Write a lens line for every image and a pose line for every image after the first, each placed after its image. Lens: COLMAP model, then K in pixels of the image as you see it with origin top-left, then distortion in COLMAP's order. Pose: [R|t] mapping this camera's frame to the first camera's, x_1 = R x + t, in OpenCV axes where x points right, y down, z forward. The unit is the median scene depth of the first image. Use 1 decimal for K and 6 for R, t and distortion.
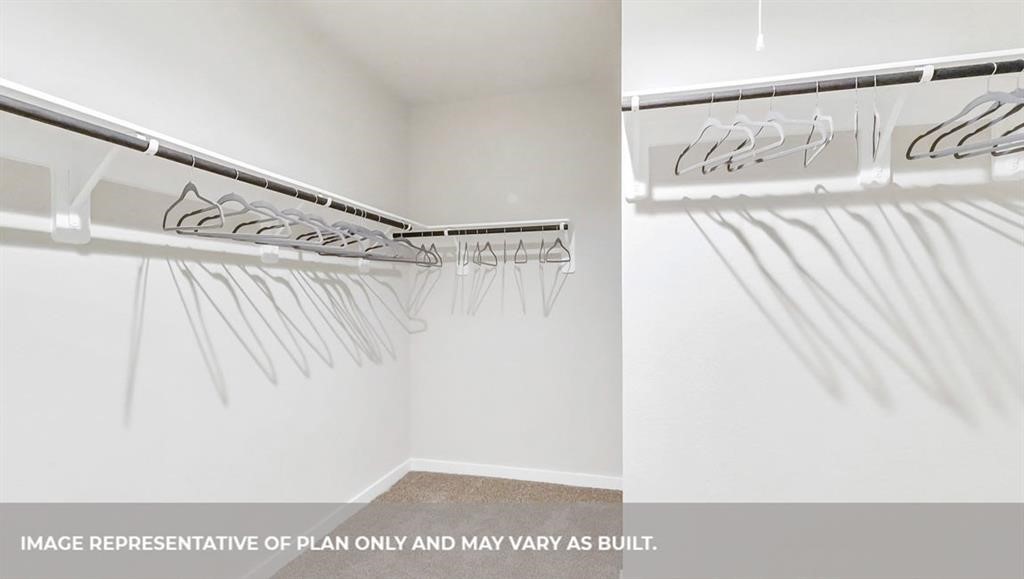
lens RADIAL K [[447.4, 0, 512.0], [0, 447.4, 289.5], [0, 0, 1]] dist [-0.000204, -0.000047]
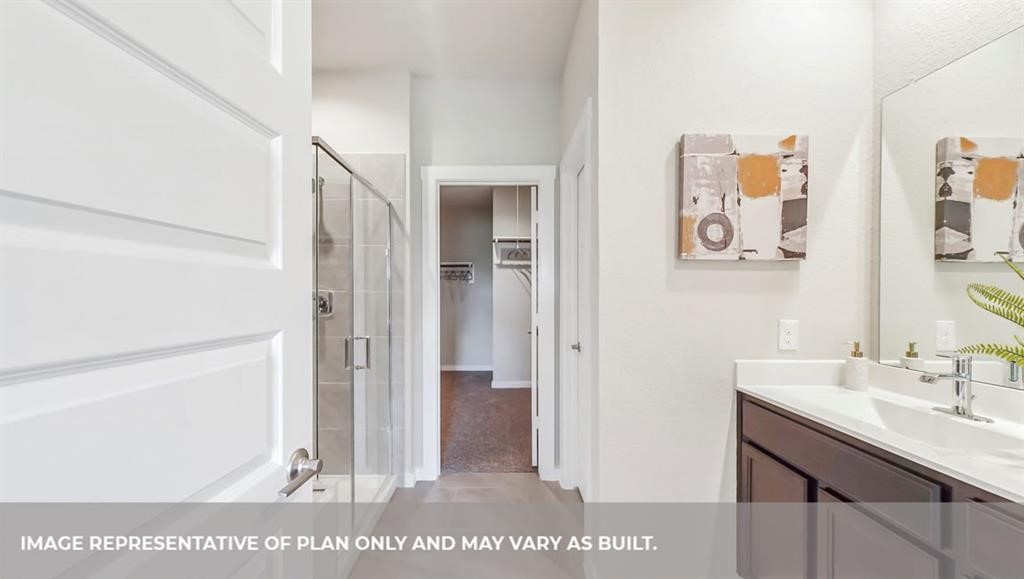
lens RADIAL K [[447.4, 0, 512.0], [0, 447.4, 289.5], [0, 0, 1]] dist [-0.000204, -0.000047]
pose [[0.962163, 0.002992, 0.272460, -0.533519], [-0.001183, 0.999976, -0.006806, 0.011549], [-0.272474, 0.006226, 0.962143, -2.269095]]
